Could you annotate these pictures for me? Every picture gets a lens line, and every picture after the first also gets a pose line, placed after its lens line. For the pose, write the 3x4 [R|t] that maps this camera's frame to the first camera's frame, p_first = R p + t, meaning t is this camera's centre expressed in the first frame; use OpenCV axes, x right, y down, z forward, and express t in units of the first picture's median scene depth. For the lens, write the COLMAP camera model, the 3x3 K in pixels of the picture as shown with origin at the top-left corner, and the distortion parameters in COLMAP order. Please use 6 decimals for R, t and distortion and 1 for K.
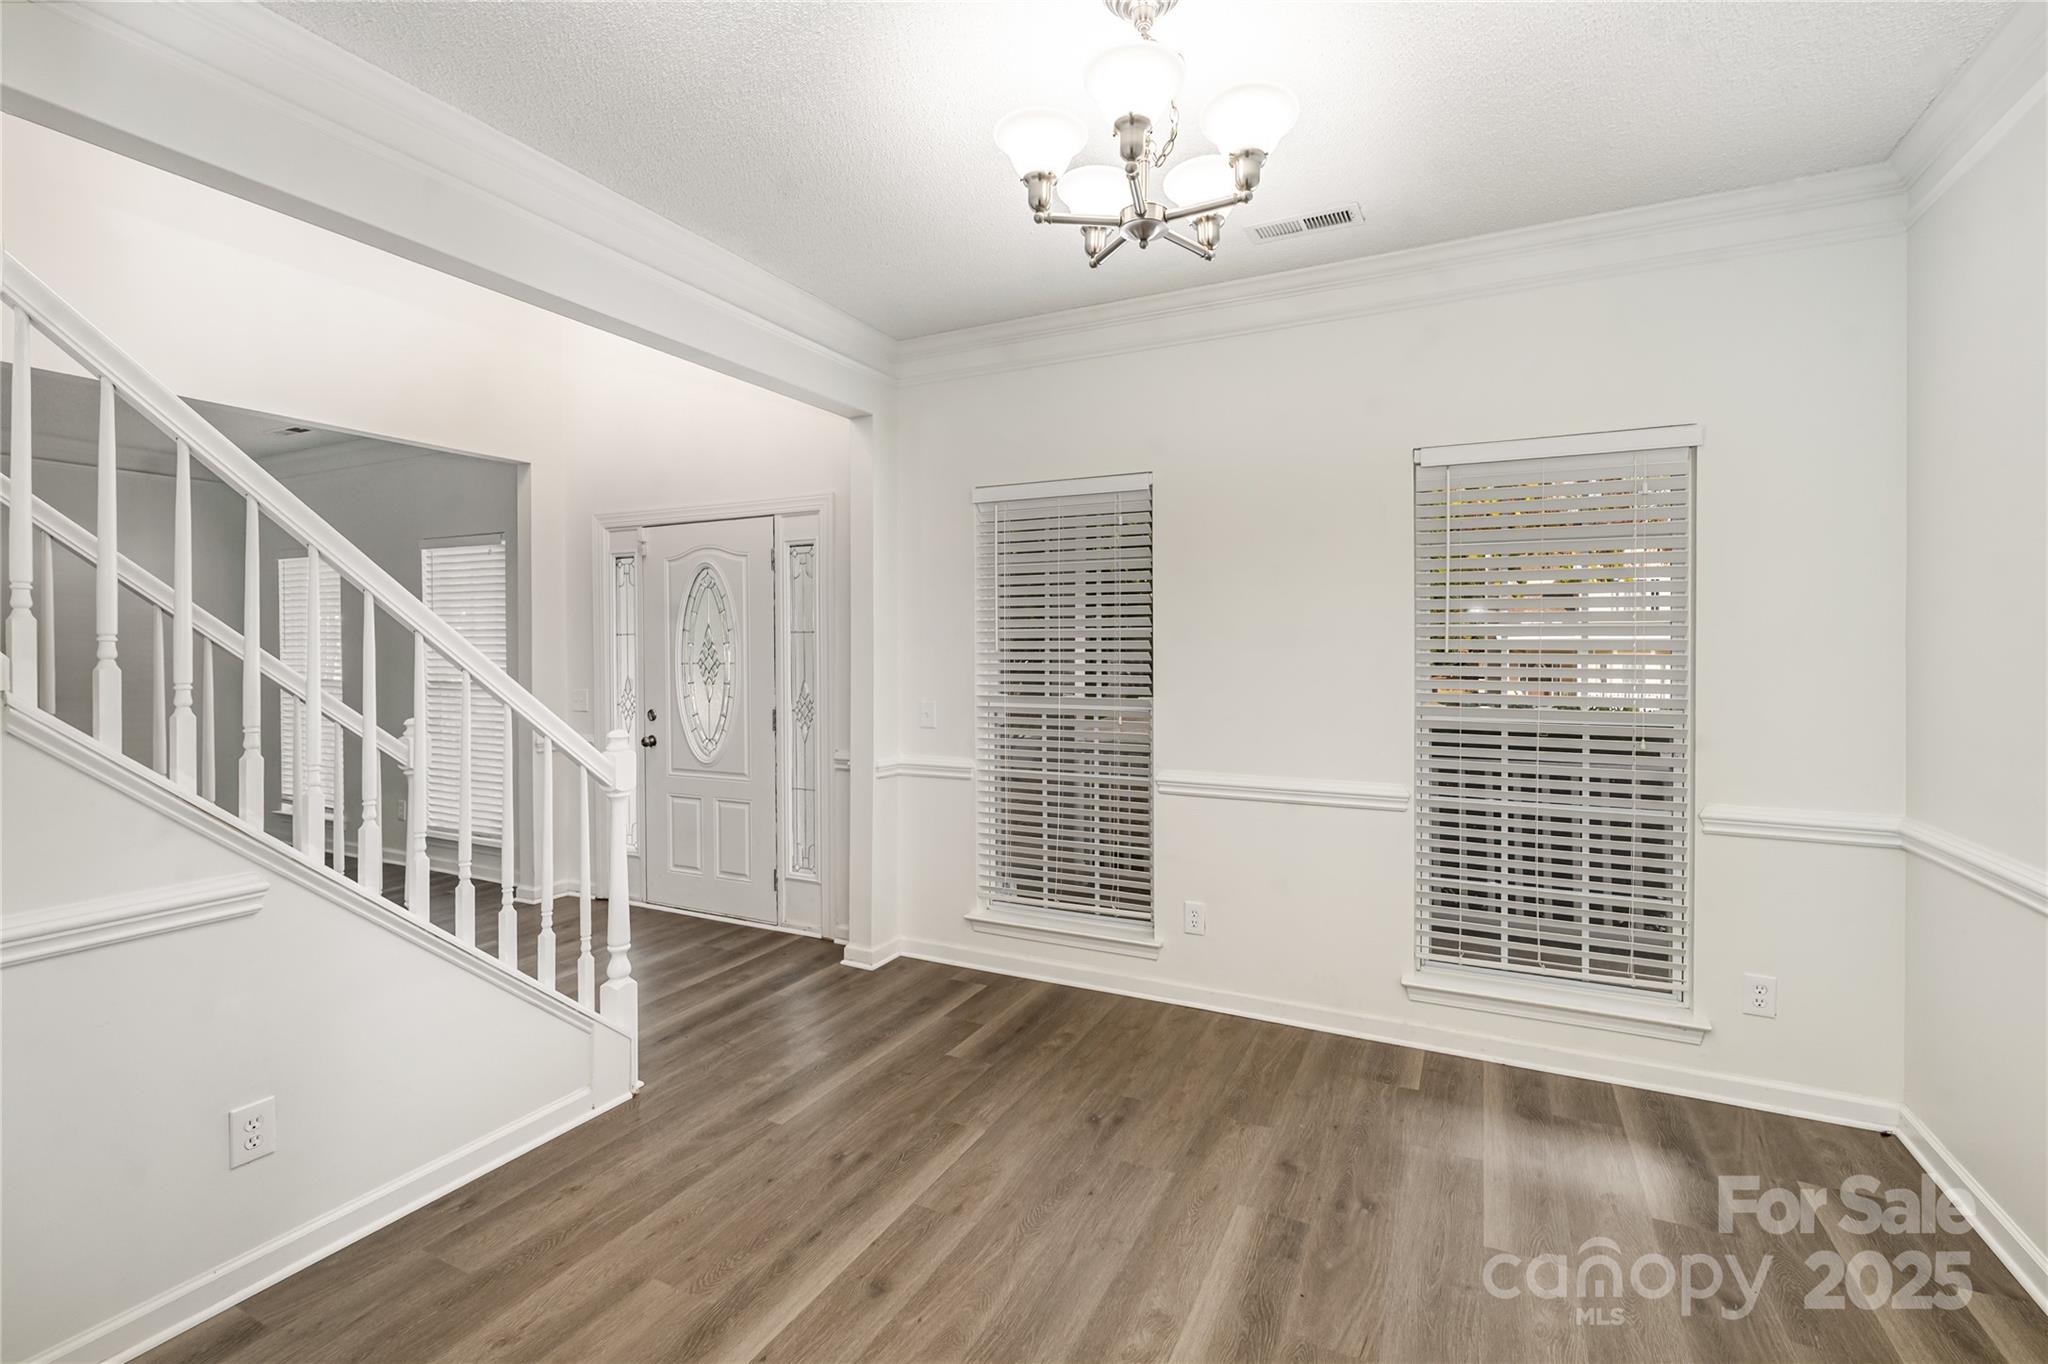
lens RADIAL K [[919.8, 0, 1024.0], [0, 919.8, 682.0], [0, 0, 1]] dist [-0.000052, -0.000068]
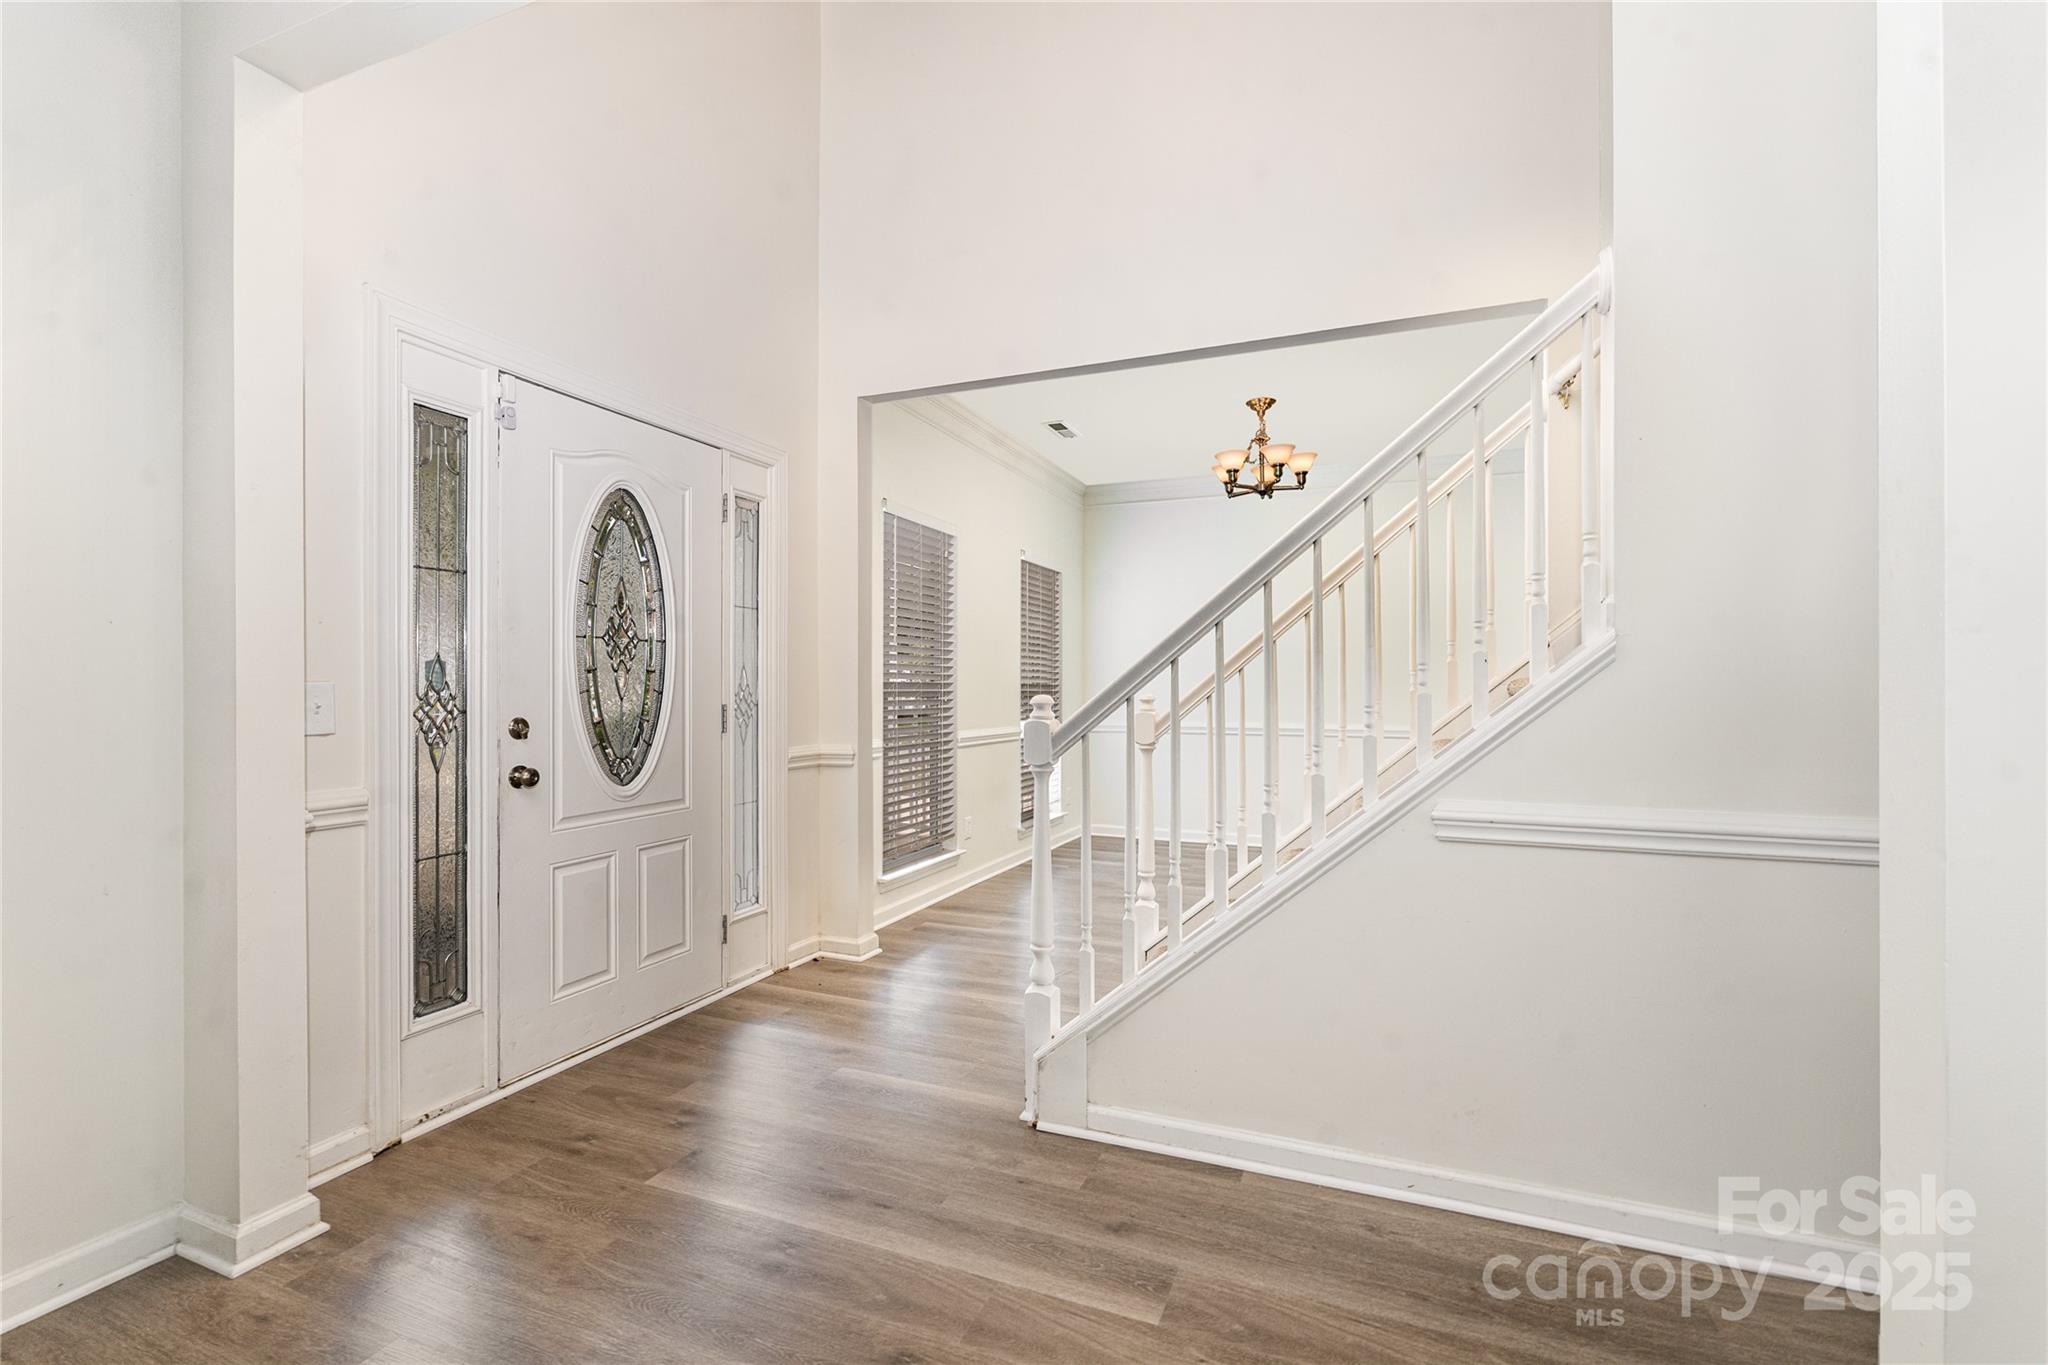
lens RADIAL K [[919.8, 0, 1024.0], [0, 919.8, 682.5], [0, 0, 1]] dist [-0.000052, -0.000068]
pose [[-0.070586, -0.003179, 0.997501, -1.054208], [0.023757, 0.999706, 0.004867, 0.014167], [-0.997223, 0.024042, -0.070490, 0.806186]]
